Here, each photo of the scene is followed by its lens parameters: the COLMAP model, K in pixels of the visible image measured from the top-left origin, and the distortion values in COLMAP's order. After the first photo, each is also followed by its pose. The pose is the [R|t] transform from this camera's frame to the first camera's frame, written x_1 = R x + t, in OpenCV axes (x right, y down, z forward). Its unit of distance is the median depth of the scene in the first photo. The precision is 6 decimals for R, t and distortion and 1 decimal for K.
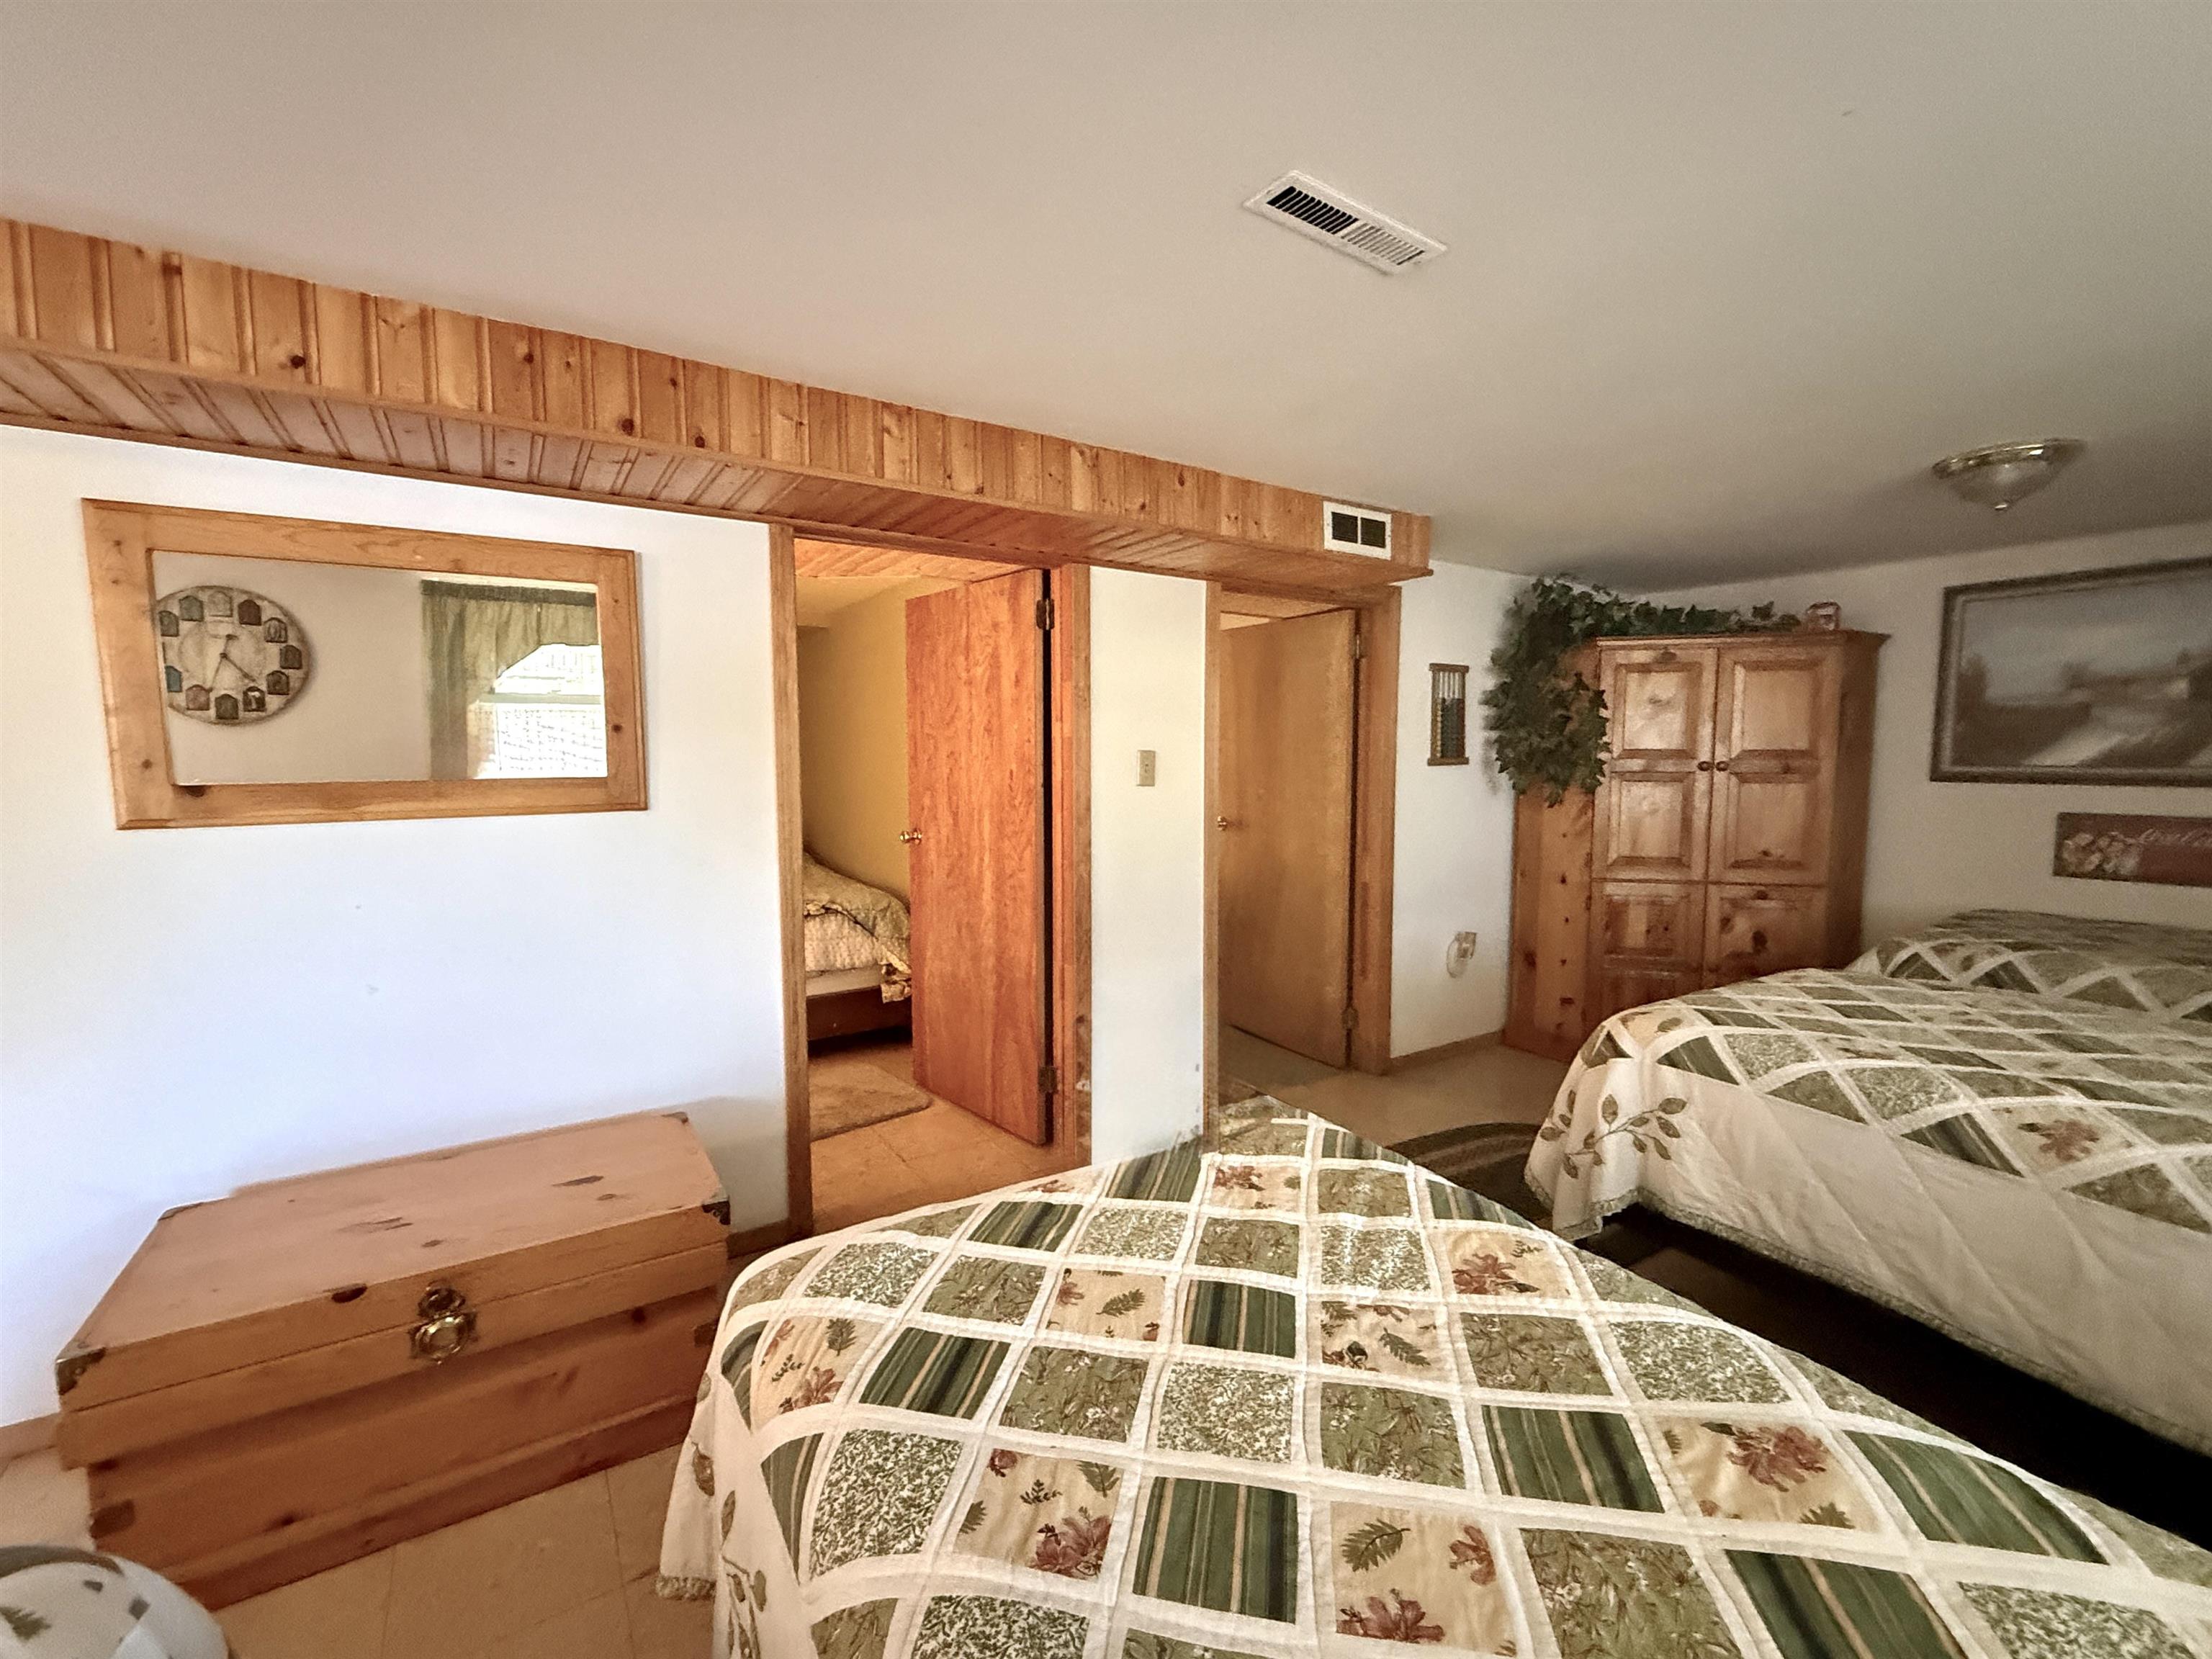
lens RADIAL K [[937.3, 0, 1106.0], [0, 937.3, 829.5], [0, 0, 1]] dist [-0.001689, -0.000242]
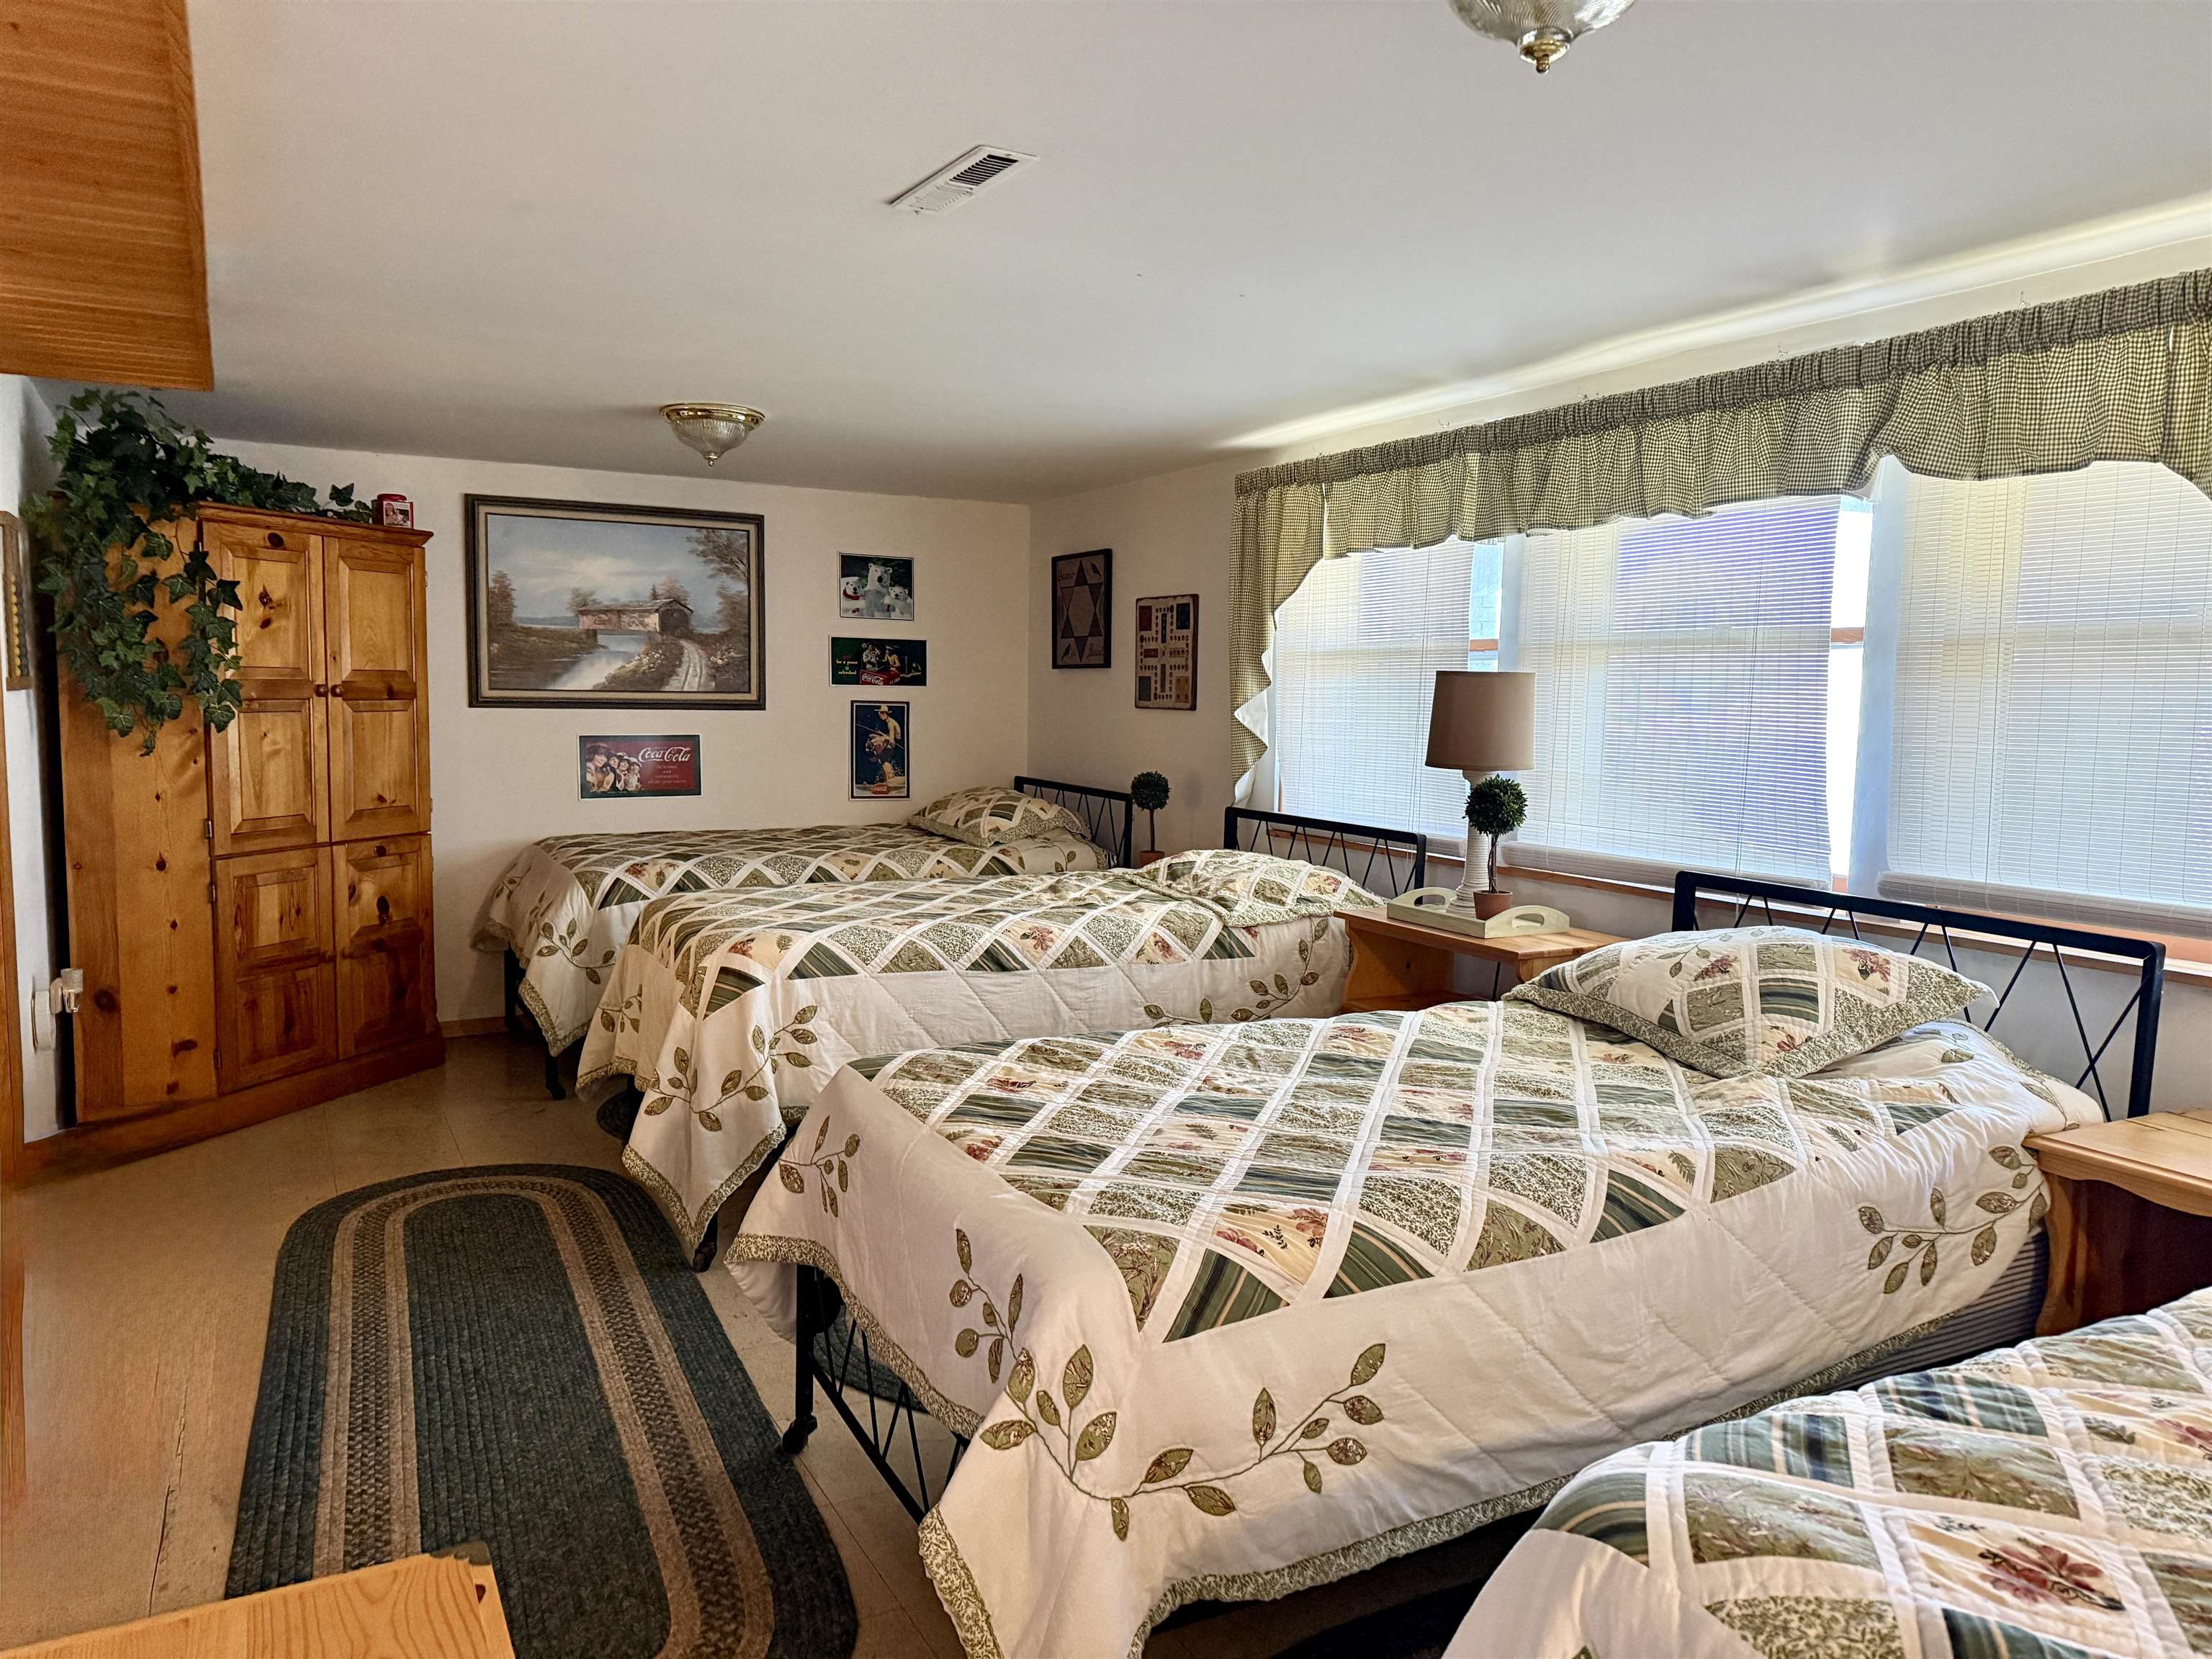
lens RADIAL K [[1523.0, 0, 1106.0], [0, 1523.0, 829.5], [0, 0, 1]] dist [0.092800, -0.128221]
pose [[0.073704, -0.091022, 0.993118, -0.589823], [0.067432, 0.994002, 0.086098, -0.021327], [-0.994998, 0.060622, 0.079400, 0.283289]]
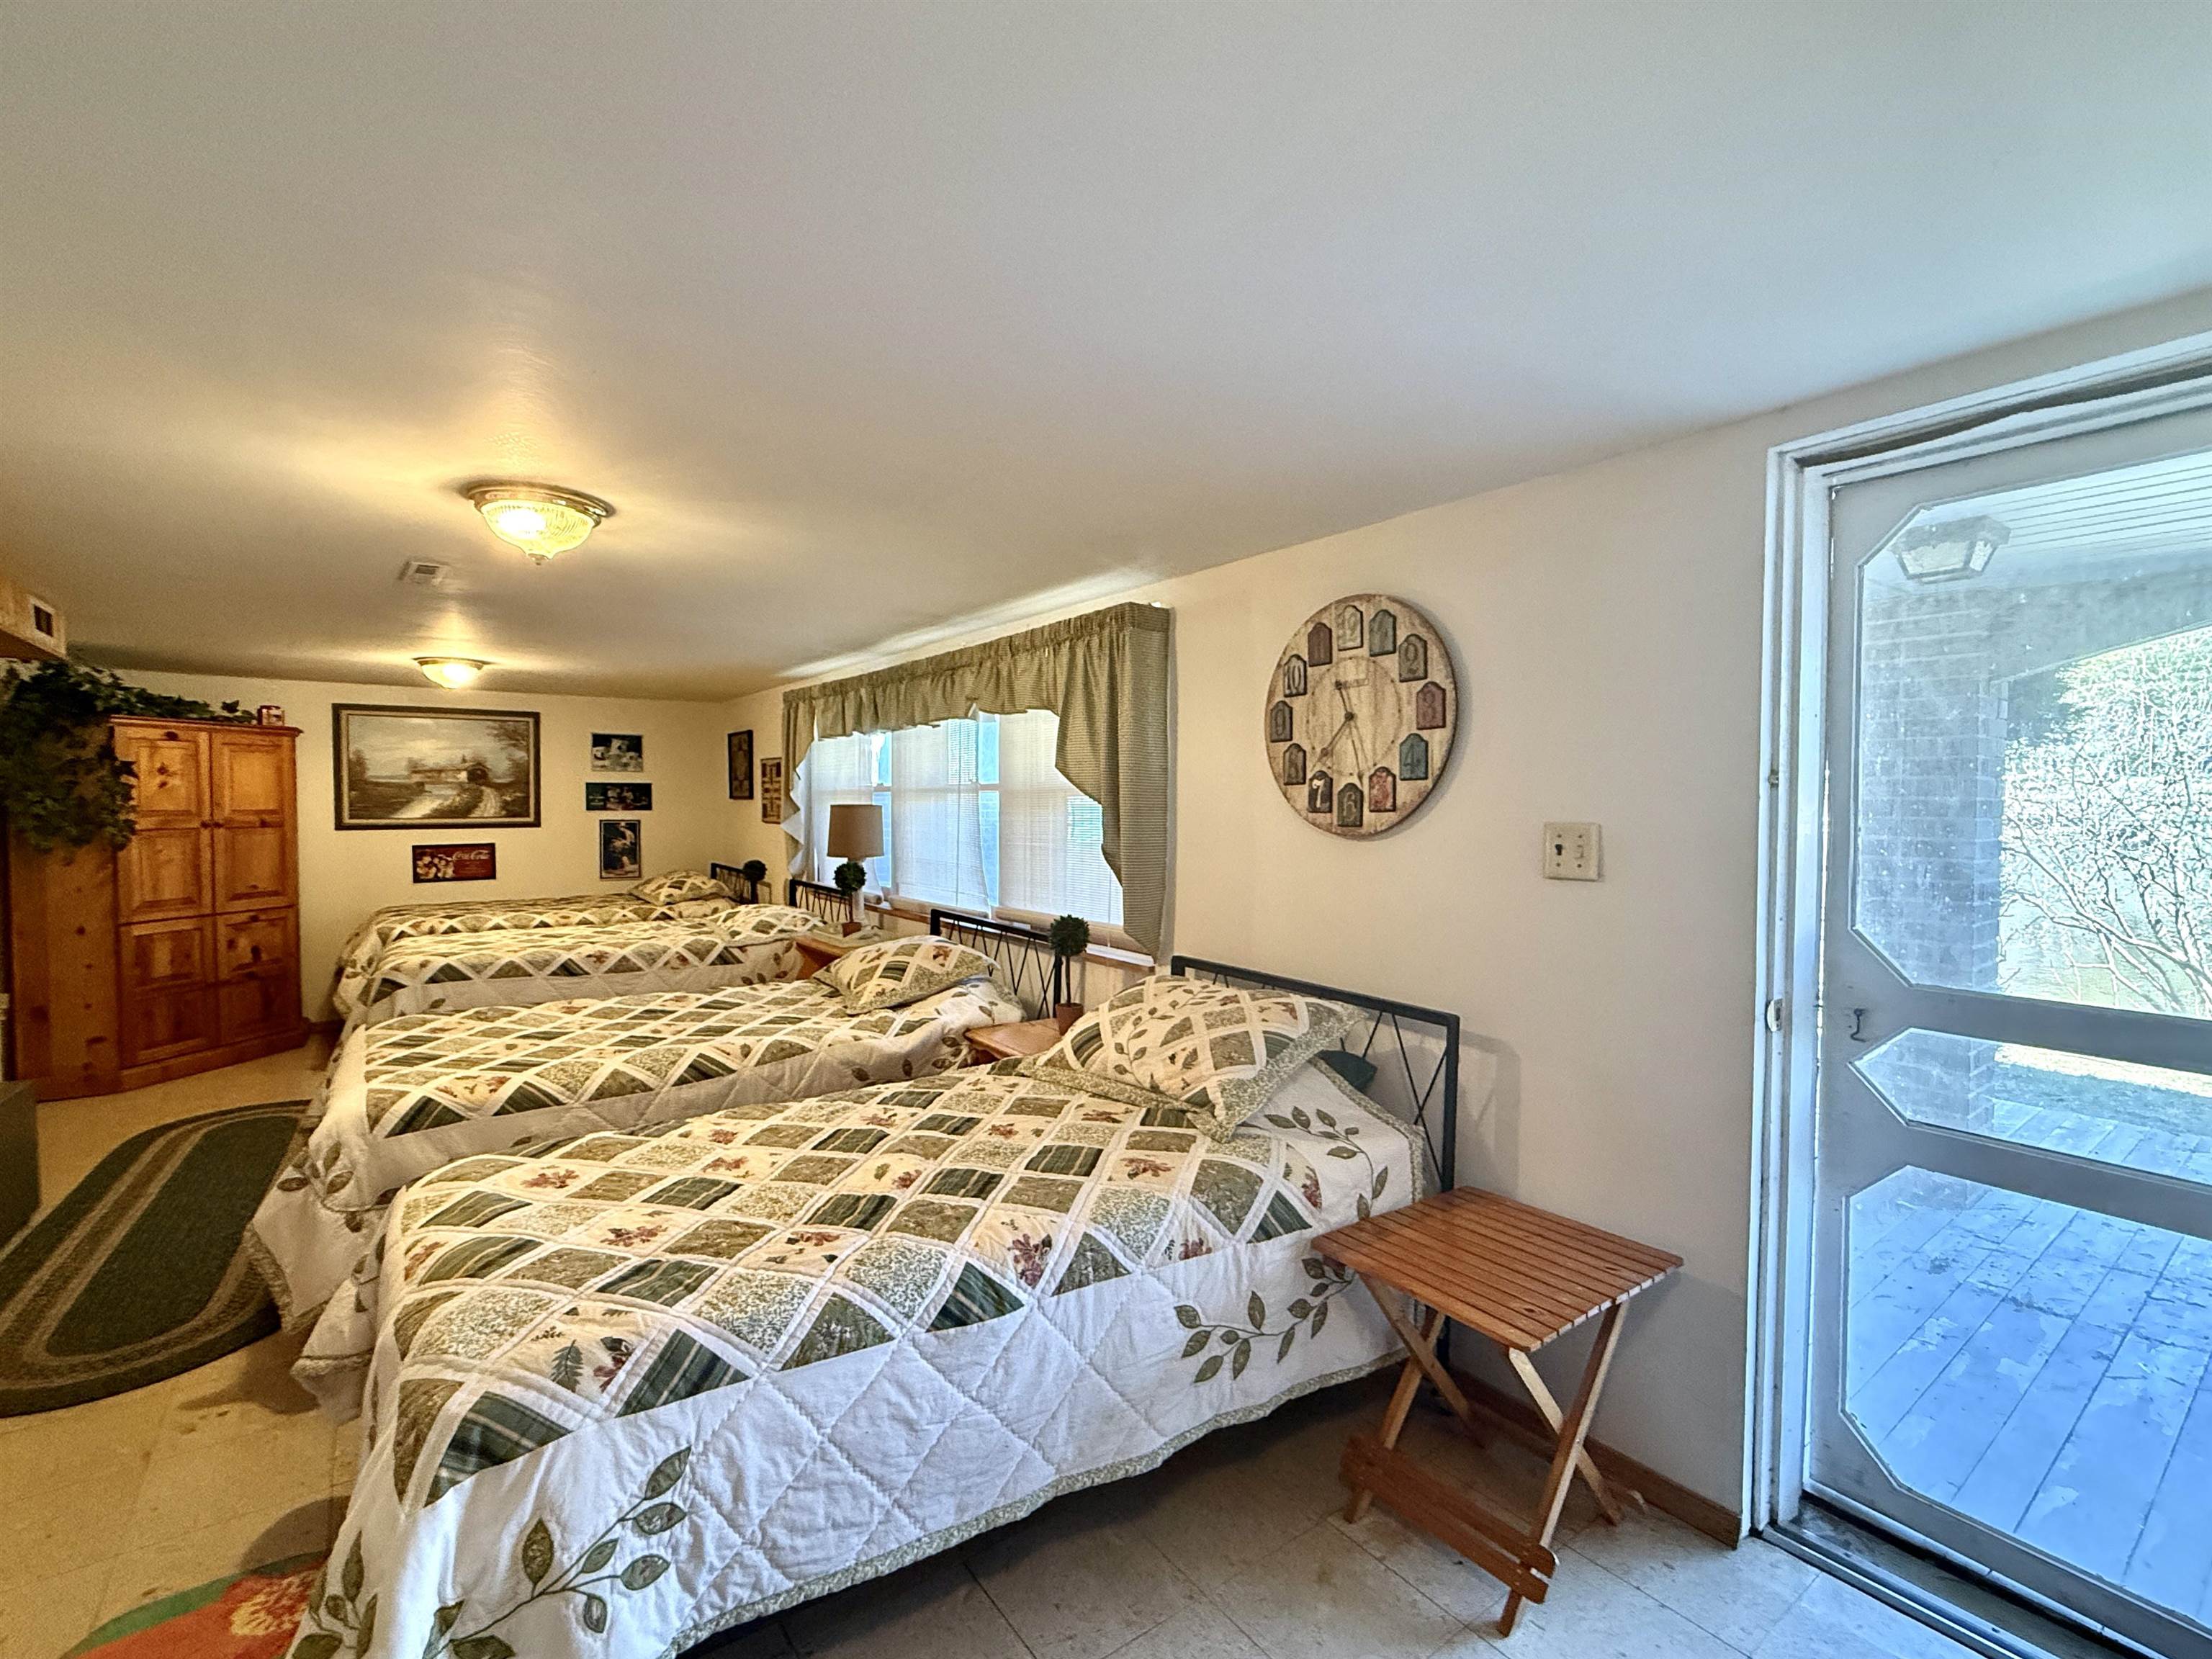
lens RADIAL K [[996.5, 0, 1106.0], [0, 996.5, 829.5], [0, 0, 1]] dist [0.002949, 0.000062]
pose [[-0.053747, -0.030945, 0.998075, -0.810592], [0.082087, 0.996000, 0.035301, -0.007695], [-0.995175, 0.083827, -0.050991, -0.153521]]
